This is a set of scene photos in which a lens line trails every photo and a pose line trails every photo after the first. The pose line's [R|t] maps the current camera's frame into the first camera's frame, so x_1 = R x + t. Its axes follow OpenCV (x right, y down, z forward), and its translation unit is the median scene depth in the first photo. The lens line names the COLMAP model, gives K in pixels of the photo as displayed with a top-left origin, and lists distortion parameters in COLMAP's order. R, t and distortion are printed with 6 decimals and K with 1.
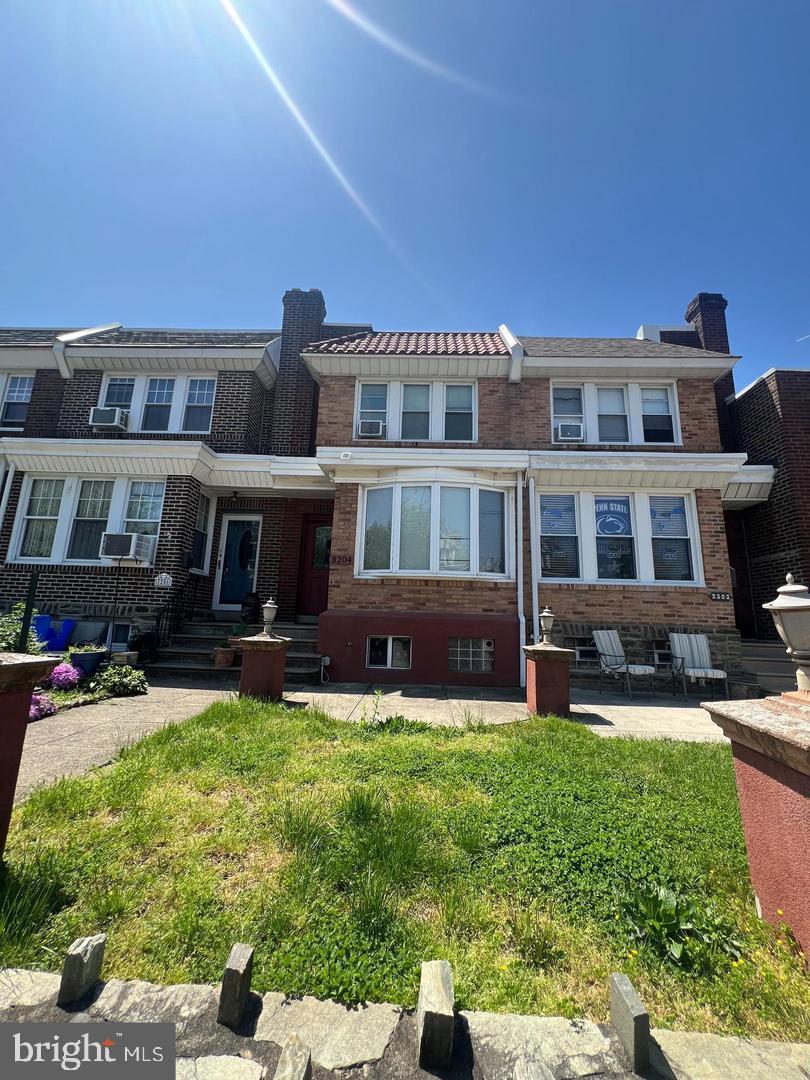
lens RADIAL K [[431.0, 0, 407.3], [0, 431.0, 537.4], [0, 0, 1]] dist [-0.002198, -0.000094]
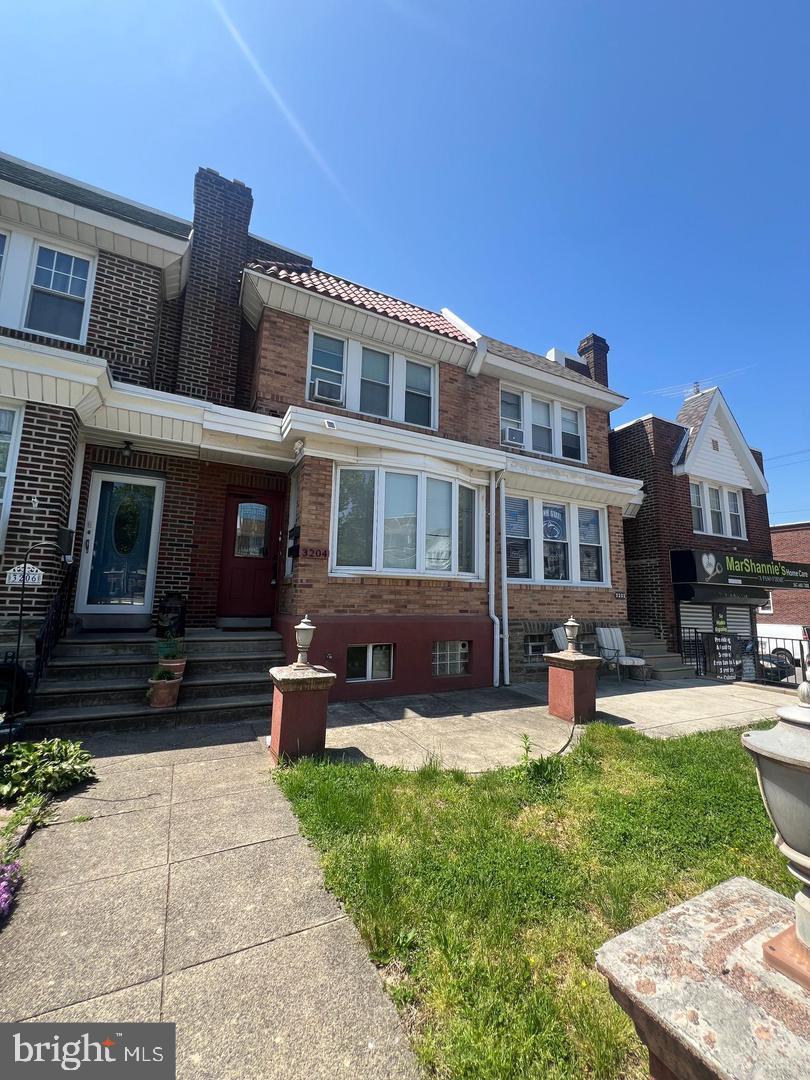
lens RADIAL K [[431.0, 0, 407.3], [0, 431.0, 537.4], [0, 0, 1]] dist [-0.002198, -0.000094]
pose [[0.875733, 0.054850, 0.479670, -0.380093], [-0.087671, 0.995074, 0.046274, -0.029553], [-0.474769, -0.082577, 0.876228, 0.208077]]
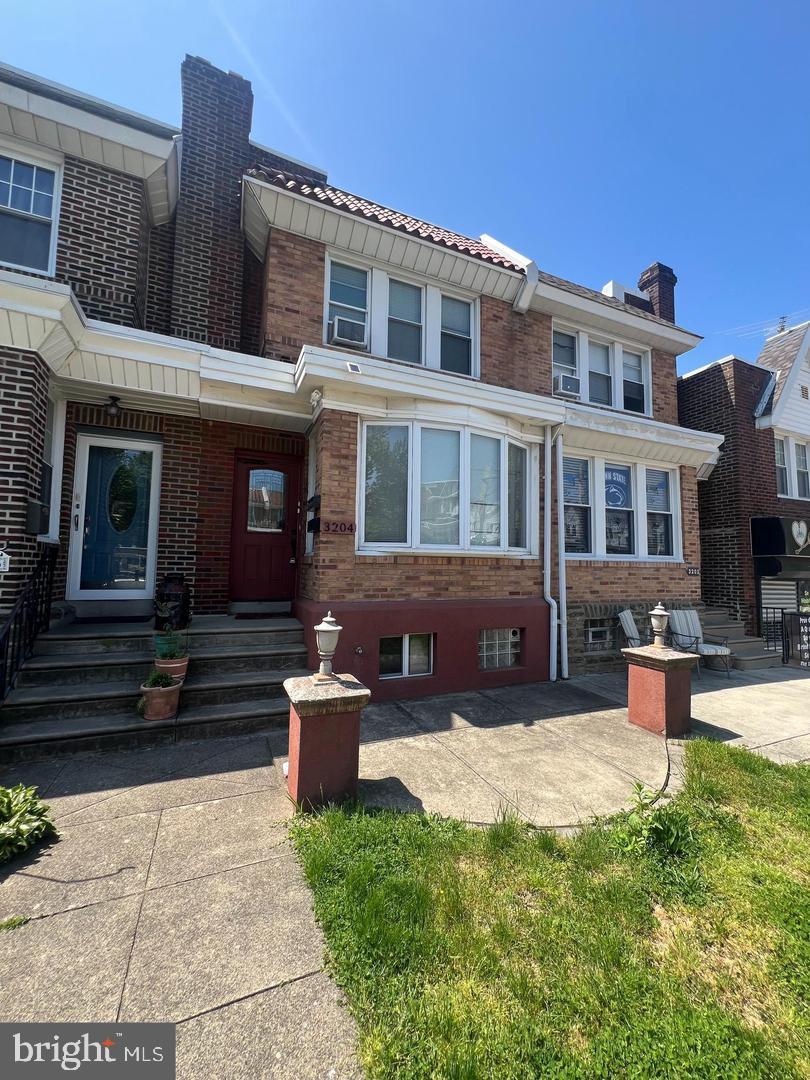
lens RADIAL K [[431.0, 0, 407.3], [0, 431.0, 537.4], [0, 0, 1]] dist [-0.002198, -0.000094]
pose [[0.901318, 0.011889, 0.432995, -0.337970], [-0.070714, 0.990252, 0.120006, -0.020585], [-0.427347, -0.138783, 0.893372, 0.344933]]
